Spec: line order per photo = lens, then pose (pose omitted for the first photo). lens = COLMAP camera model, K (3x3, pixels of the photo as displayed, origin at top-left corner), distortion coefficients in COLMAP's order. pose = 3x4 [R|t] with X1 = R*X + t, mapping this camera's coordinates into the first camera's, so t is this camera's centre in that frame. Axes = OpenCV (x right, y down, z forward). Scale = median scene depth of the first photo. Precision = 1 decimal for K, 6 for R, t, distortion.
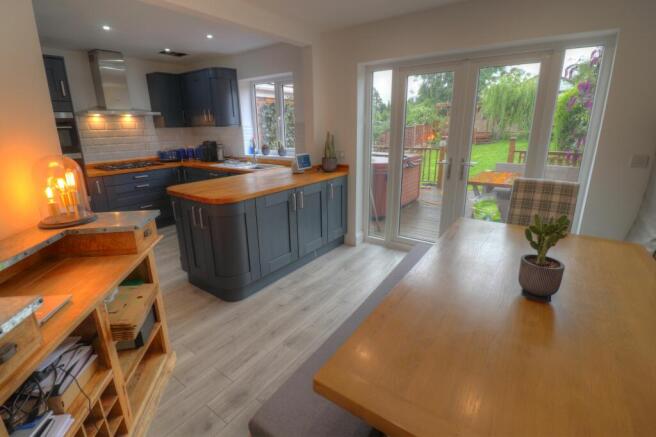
lens RADIAL K [[302.5, 0, 327.7], [0, 302.5, 208.5], [0, 0, 1]] dist [-0.018837, -0.000155]
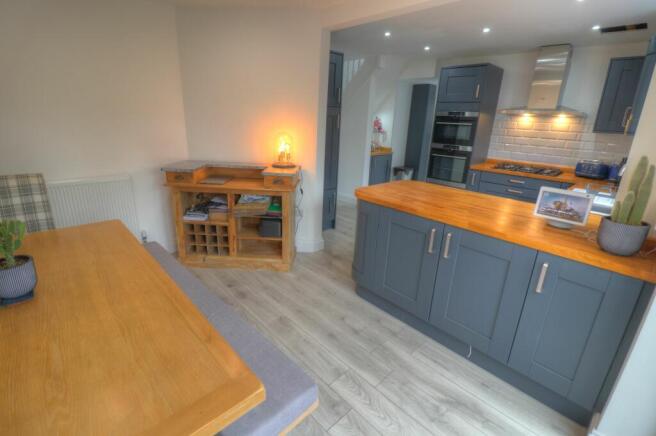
lens RADIAL K [[302.5, 0, 327.7], [0, 302.5, 208.0], [0, 0, 1]] dist [-0.018837, -0.000155]
pose [[-0.192293, 0.291976, -0.936896, 0.527588], [-0.295252, 0.893264, 0.338977, -0.240111], [0.935868, 0.341803, -0.085562, 0.775042]]
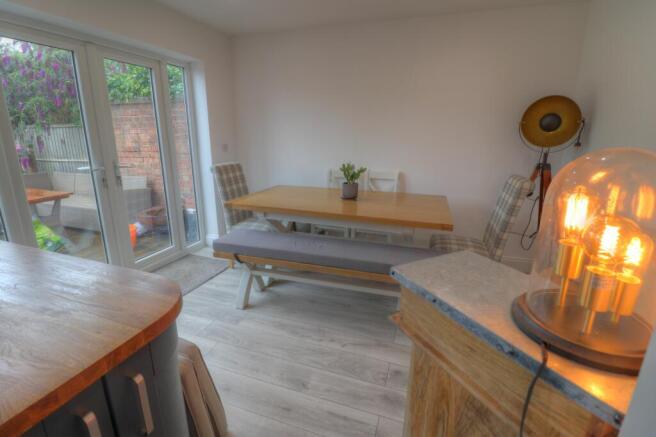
lens RADIAL K [[302.5, 0, 327.7], [0, 302.5, 208.5], [0, 0, 1]] dist [-0.018837, -0.000155]
pose [[-0.289150, -0.220033, 0.931653, -0.548534], [0.252961, 0.921070, 0.296043, -0.142766], [-0.923257, 0.321273, -0.210668, 0.665466]]
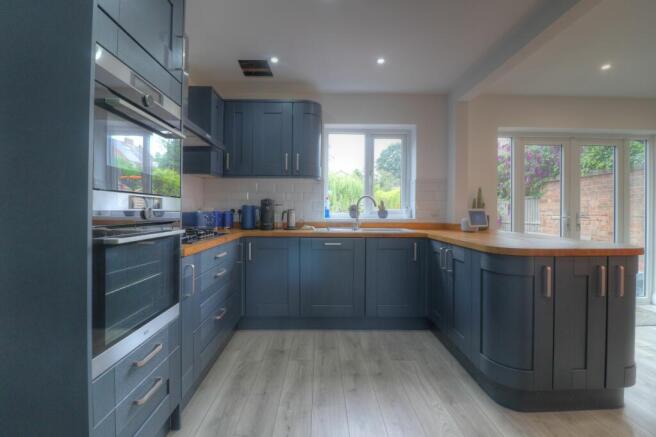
lens RADIAL K [[302.5, 0, 327.7], [0, 302.5, 208.5], [0, 0, 1]] dist [-0.018837, -0.000155]
pose [[0.803227, 0.023753, 0.595200, -1.080785], [0.140234, 0.963580, -0.227701, -0.052388], [-0.578931, 0.266362, 0.770642, 0.652190]]
